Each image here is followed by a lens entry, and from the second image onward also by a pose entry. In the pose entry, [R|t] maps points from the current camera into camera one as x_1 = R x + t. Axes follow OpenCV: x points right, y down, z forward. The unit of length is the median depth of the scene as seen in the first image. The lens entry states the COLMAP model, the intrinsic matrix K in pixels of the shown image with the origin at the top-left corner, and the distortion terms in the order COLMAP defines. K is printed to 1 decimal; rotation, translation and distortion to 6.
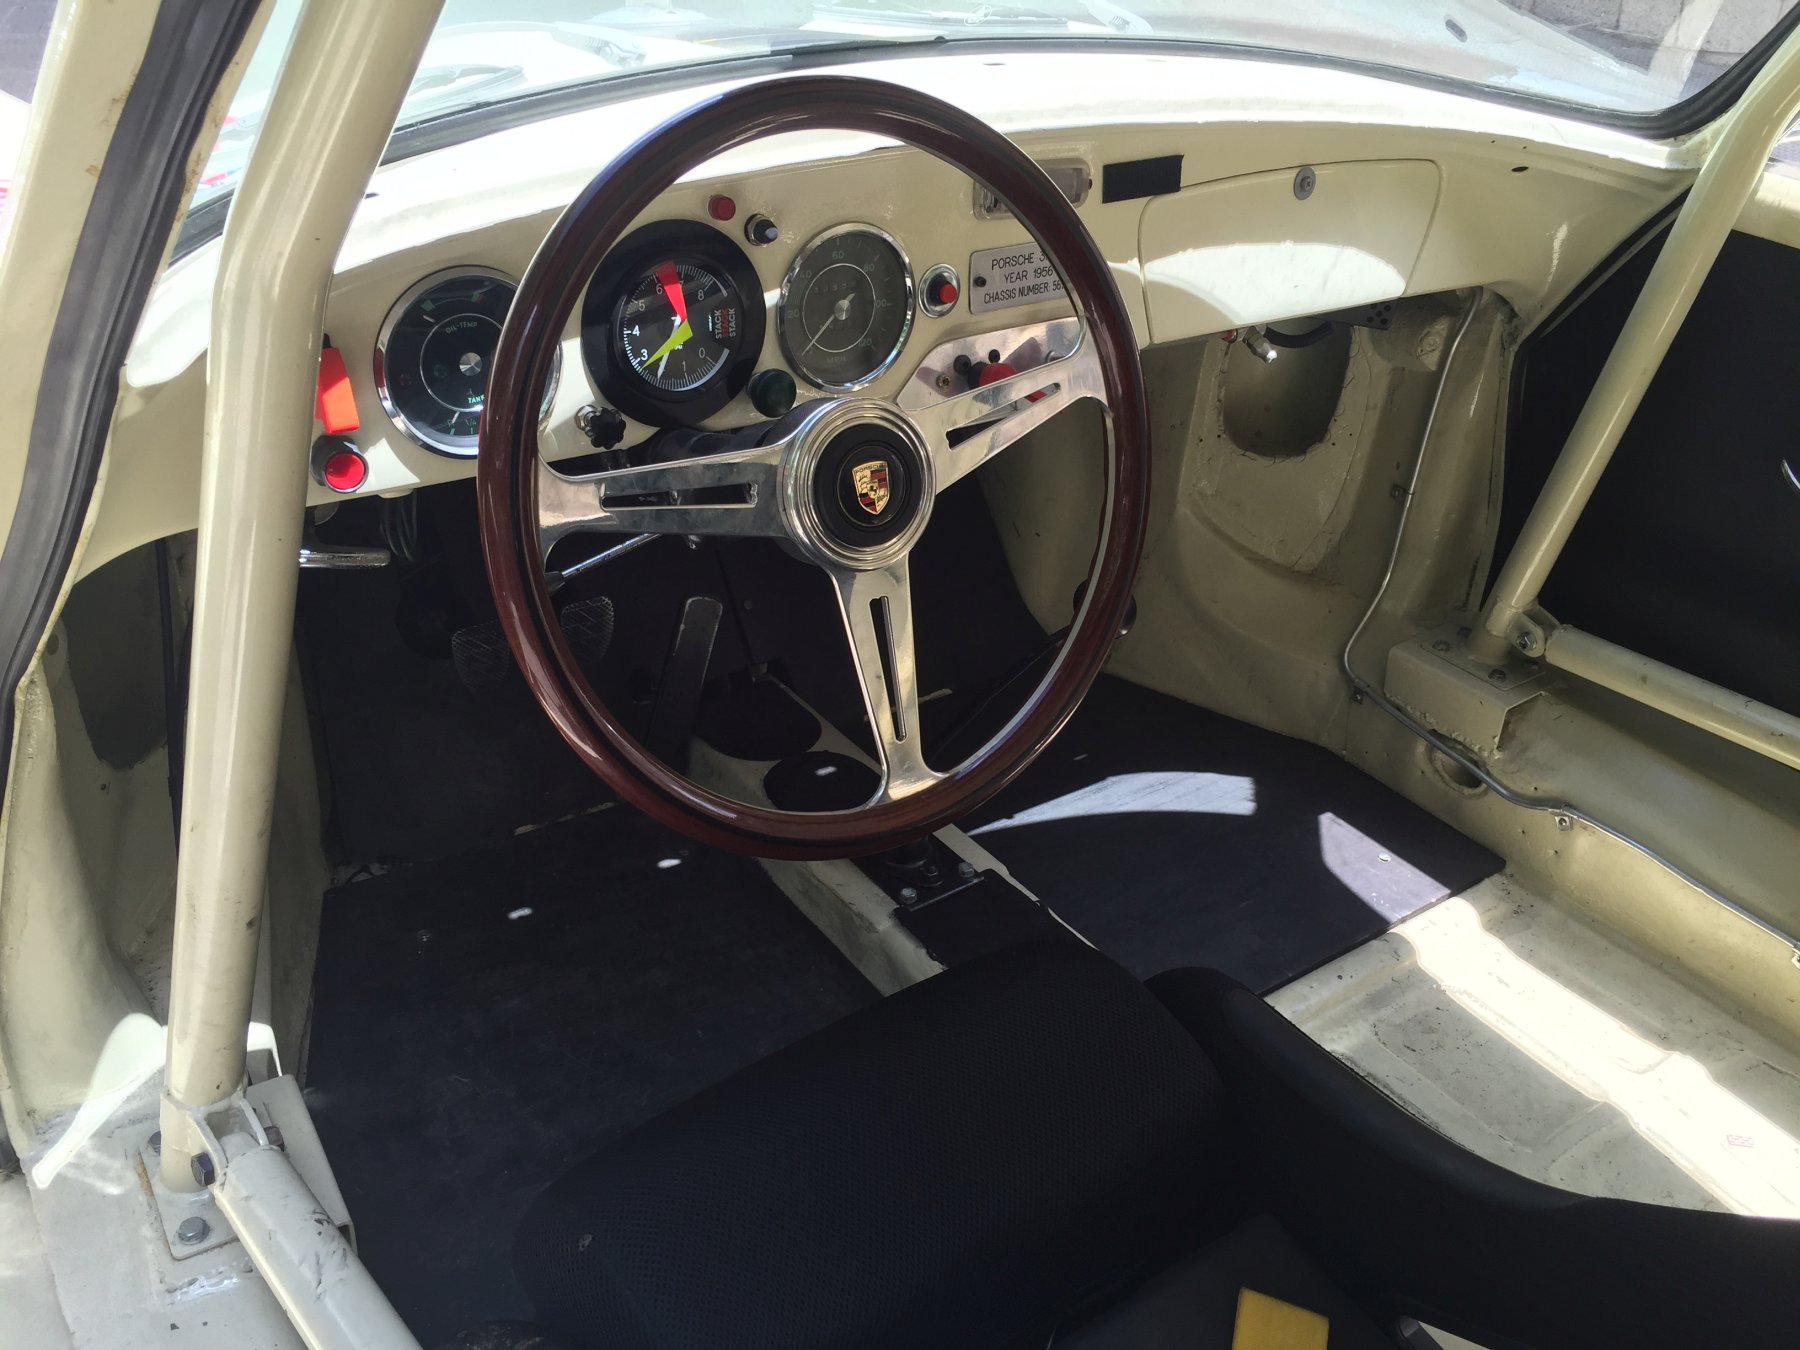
lens RADIAL K [[1509.5, 0, 895.7], [0, 1509.5, 641.9], [0, 0, 1]] dist [0.094388, -0.105515]
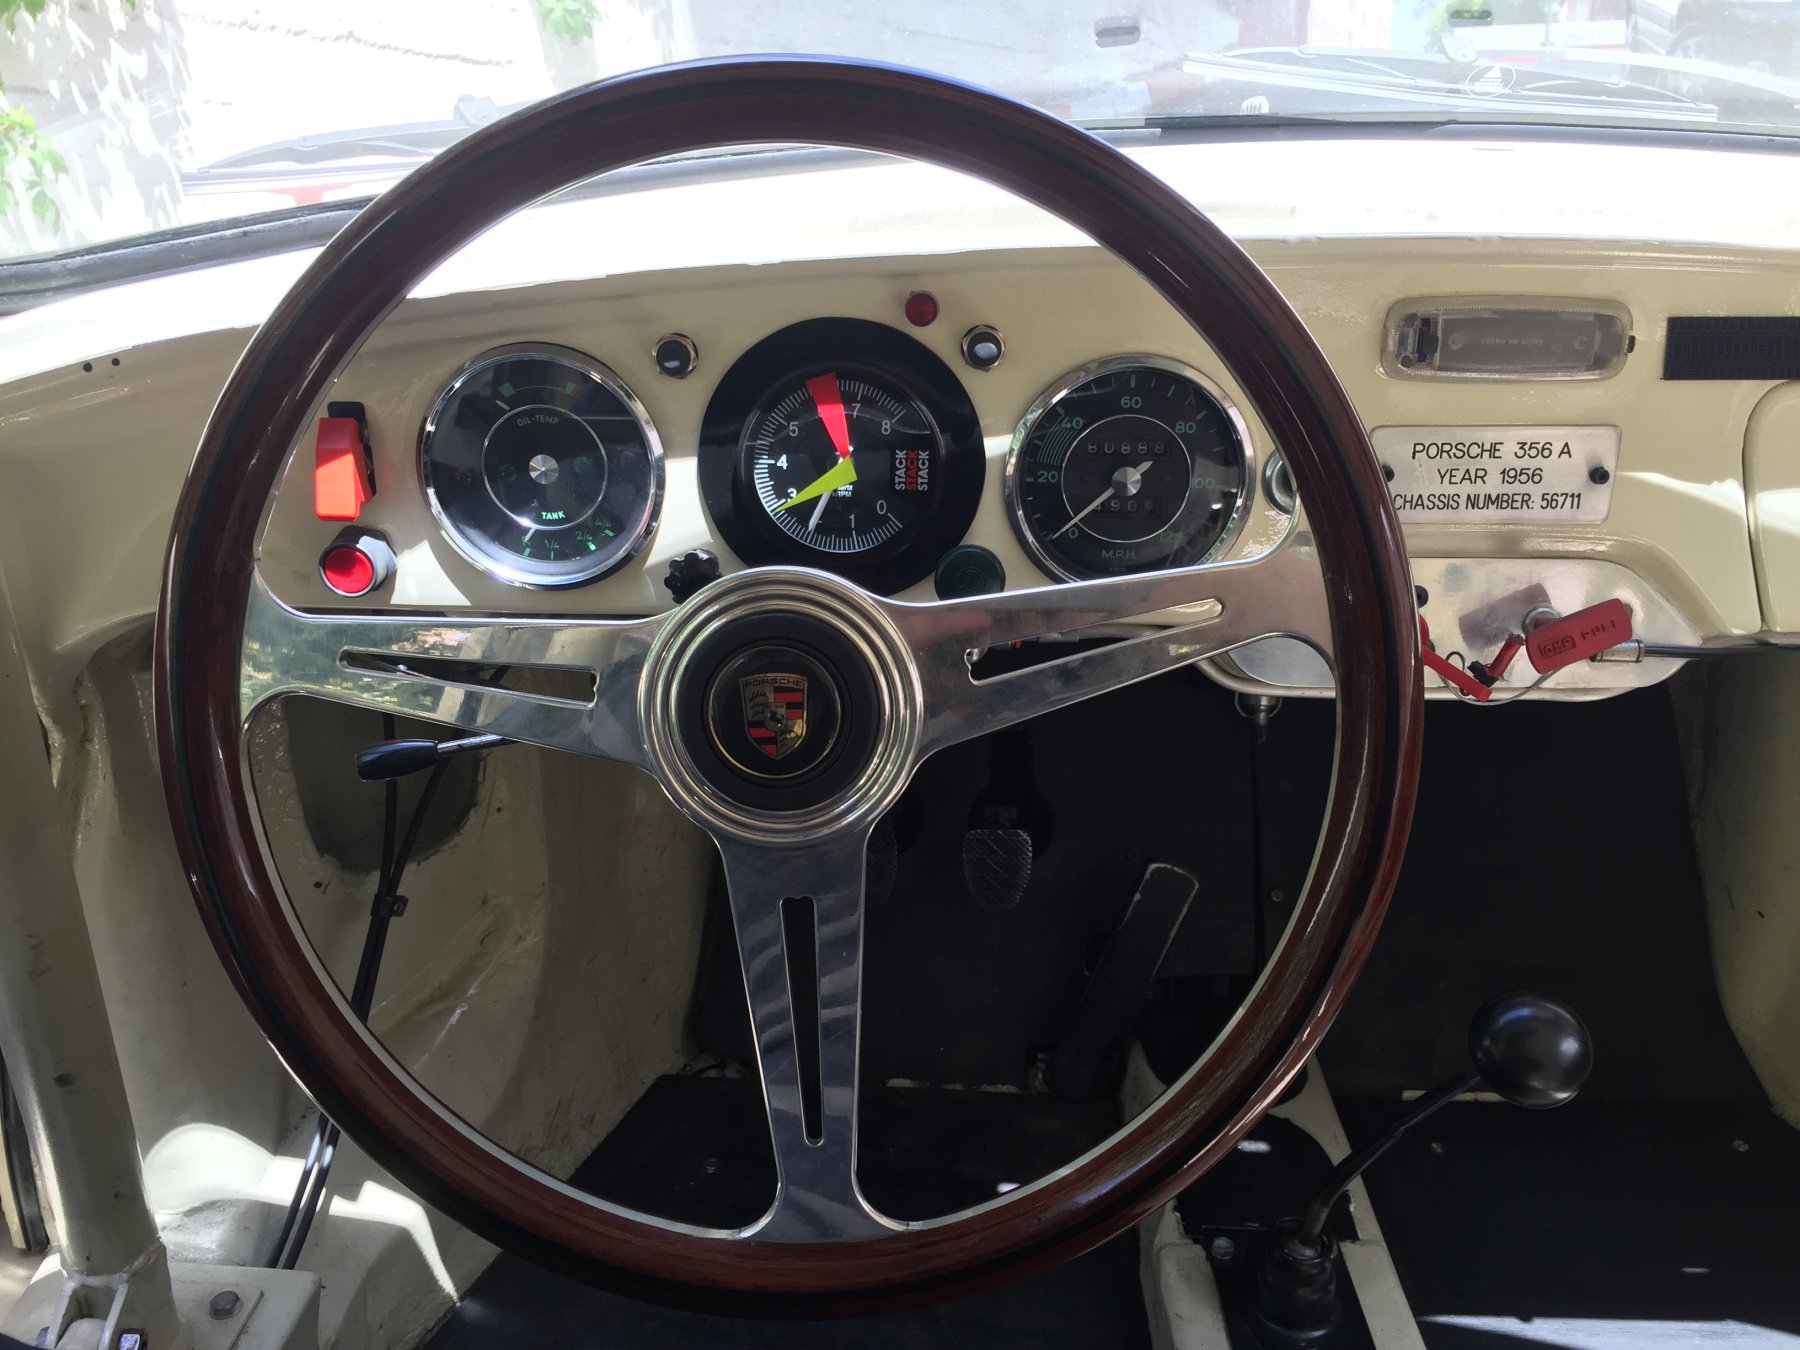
lens RADIAL K [[1557.7, 0, 899.8], [0, 1557.7, 682.2], [0, 0, 1]] dist [0.042149, -0.002922]
pose [[0.809155, 0.191206, -0.555615, 0.305605], [-0.258622, 0.964950, -0.044564, -0.080974], [0.527620, 0.179753, 0.830245, 0.412447]]
